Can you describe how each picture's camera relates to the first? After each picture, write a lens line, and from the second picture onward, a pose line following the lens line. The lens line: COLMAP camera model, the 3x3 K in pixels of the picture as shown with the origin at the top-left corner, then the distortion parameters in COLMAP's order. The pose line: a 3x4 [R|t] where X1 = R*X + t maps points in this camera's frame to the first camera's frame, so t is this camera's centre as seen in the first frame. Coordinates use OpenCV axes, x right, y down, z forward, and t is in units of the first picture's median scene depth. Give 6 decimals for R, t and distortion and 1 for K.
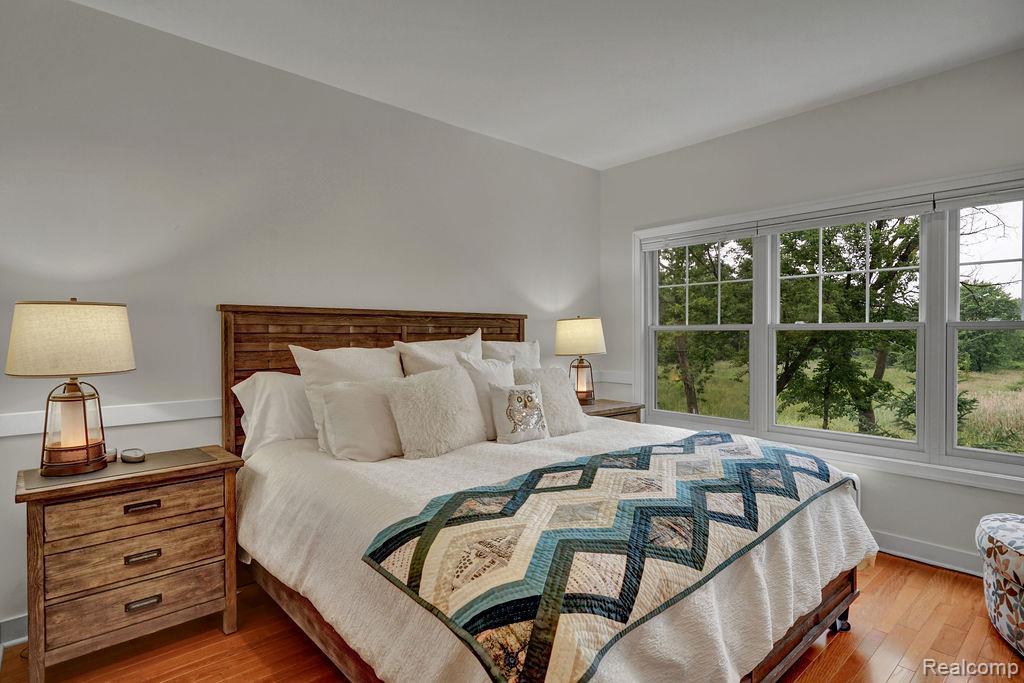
lens RADIAL K [[530.8, 0, 513.4], [0, 530.8, 338.2], [0, 0, 1]] dist [0.002034, 0.001126]
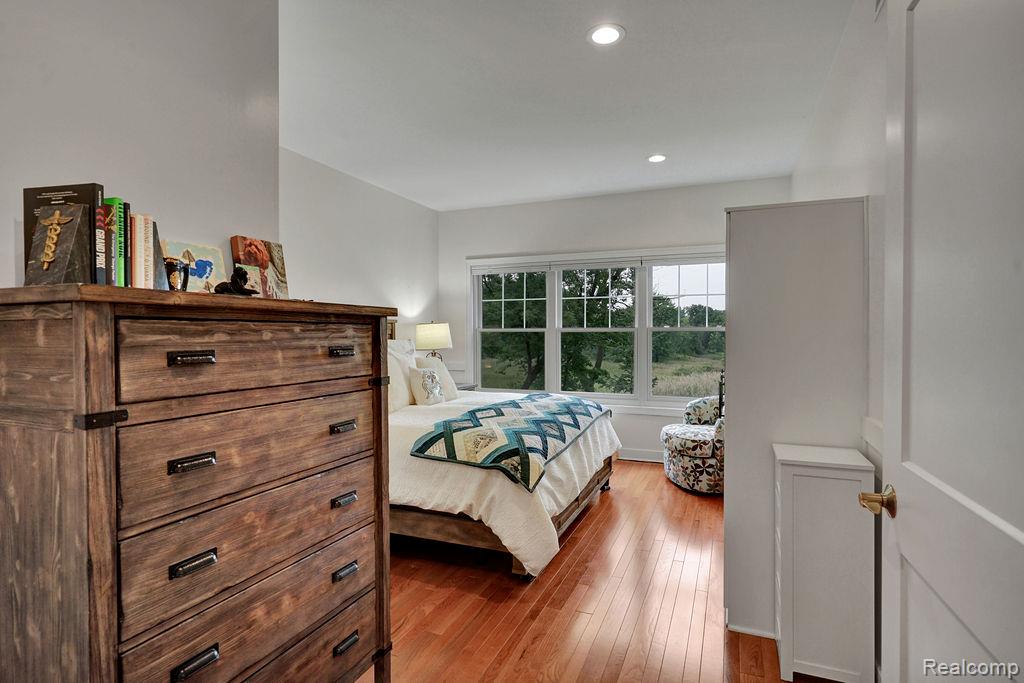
lens RADIAL K [[530.8, 0, 513.4], [0, 530.8, 338.2], [0, 0, 1]] dist [0.002034, 0.001126]
pose [[0.897911, -0.003660, 0.440162, -0.506782], [0.003665, 0.999993, 0.000839, 0.002767], [-0.440162, 0.000860, 0.897918, -0.549797]]
